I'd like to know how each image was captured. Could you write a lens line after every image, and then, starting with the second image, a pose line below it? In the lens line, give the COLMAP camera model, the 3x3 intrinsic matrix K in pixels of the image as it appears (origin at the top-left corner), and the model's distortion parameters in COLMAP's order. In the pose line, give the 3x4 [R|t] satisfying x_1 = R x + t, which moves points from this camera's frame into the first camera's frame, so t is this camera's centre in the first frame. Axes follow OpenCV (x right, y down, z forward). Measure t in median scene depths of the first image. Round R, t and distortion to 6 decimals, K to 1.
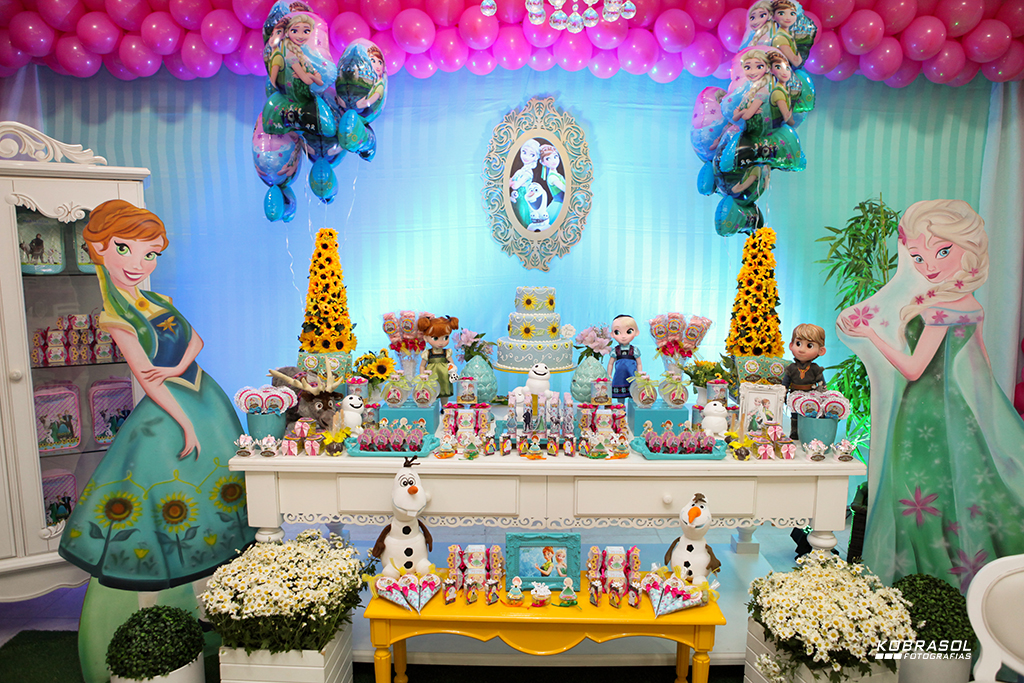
lens RADIAL K [[715.0, 0, 512.0], [0, 715.0, 341.5], [0, 0, 1]] dist [-0.090166, 0.066154]
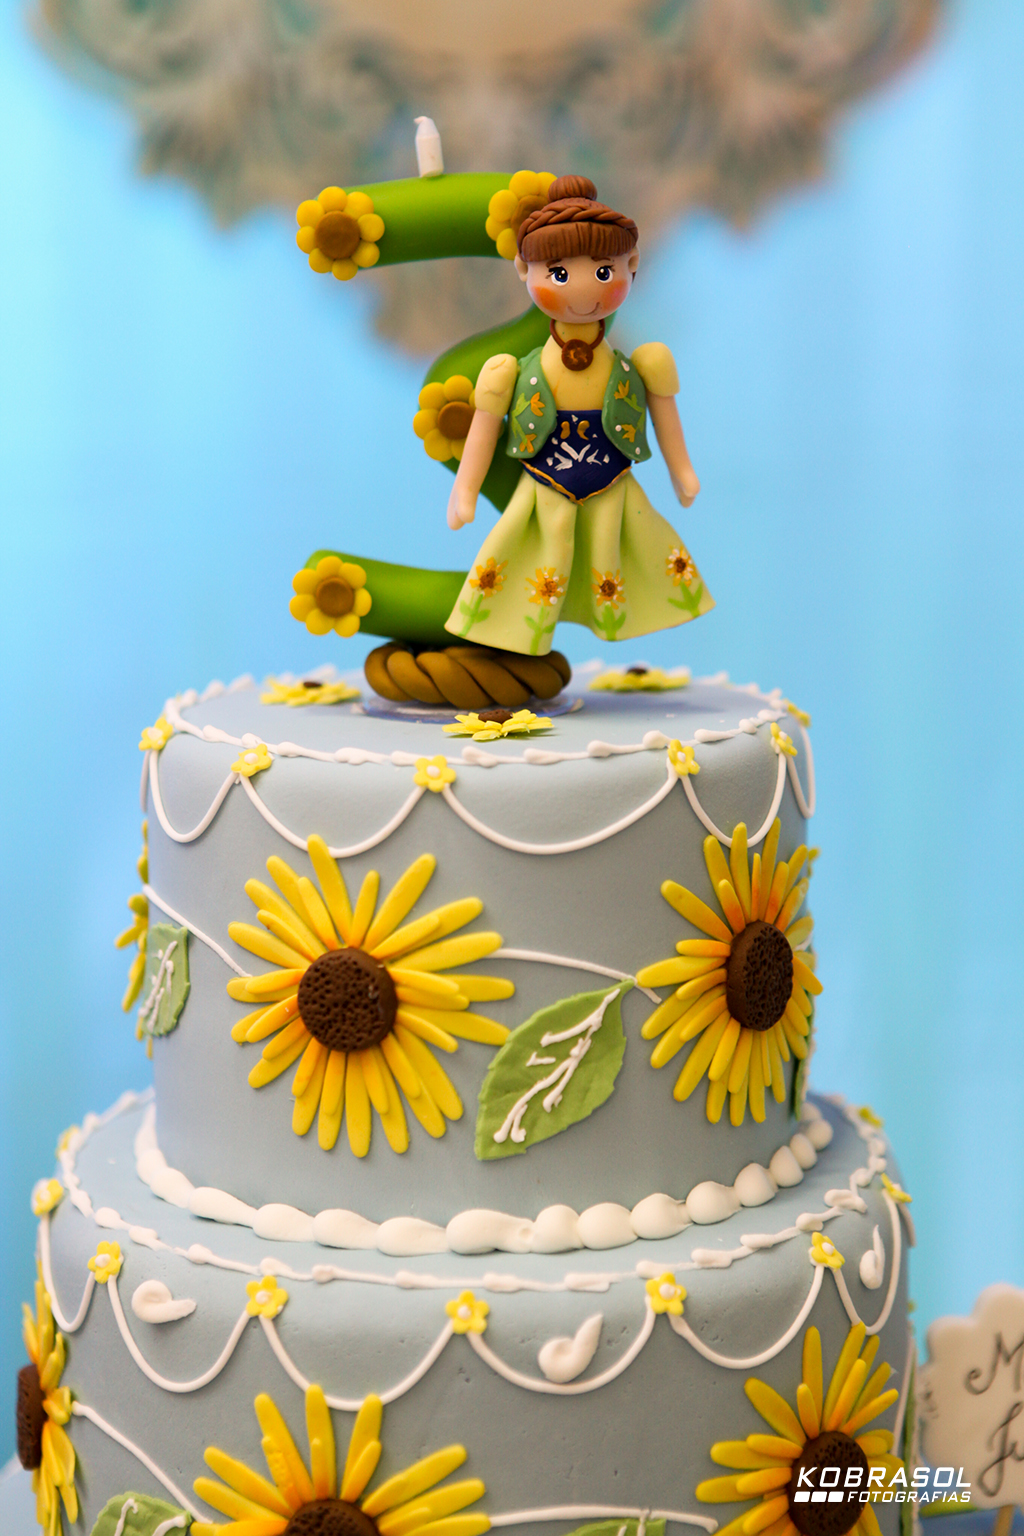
lens RADIAL K [[3143.8, 0, 512.0], [0, 3143.8, 768.0], [0, 0, 1]] dist [0.074905, 0.197411]
pose [[0.998984, -0.040439, 0.019884, 0.031323], [0.039758, 0.998647, 0.033509, -0.078477], [-0.021212, -0.032685, 0.999241, 0.741823]]
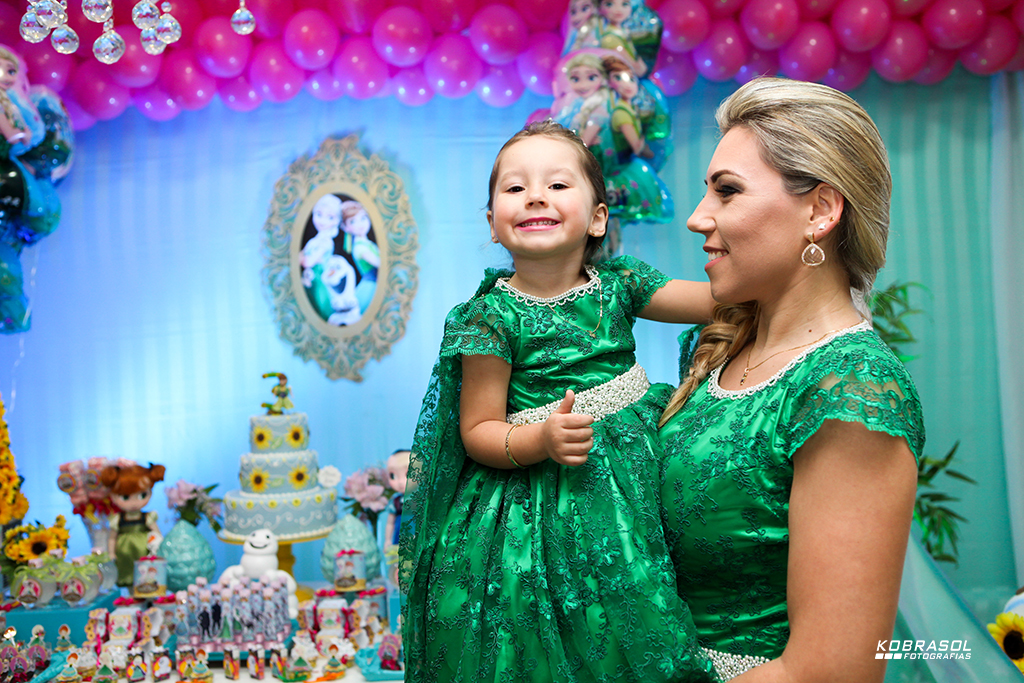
lens RADIAL K [[999.7, 0, 512.0], [0, 999.7, 341.5], [0, 0, 1]] dist [-0.059812, 0.015134]
pose [[0.998652, -0.051201, -0.008573, 0.267895], [0.049885, 0.992169, -0.114510, -0.024771], [0.014369, 0.113928, 0.993385, 0.048466]]
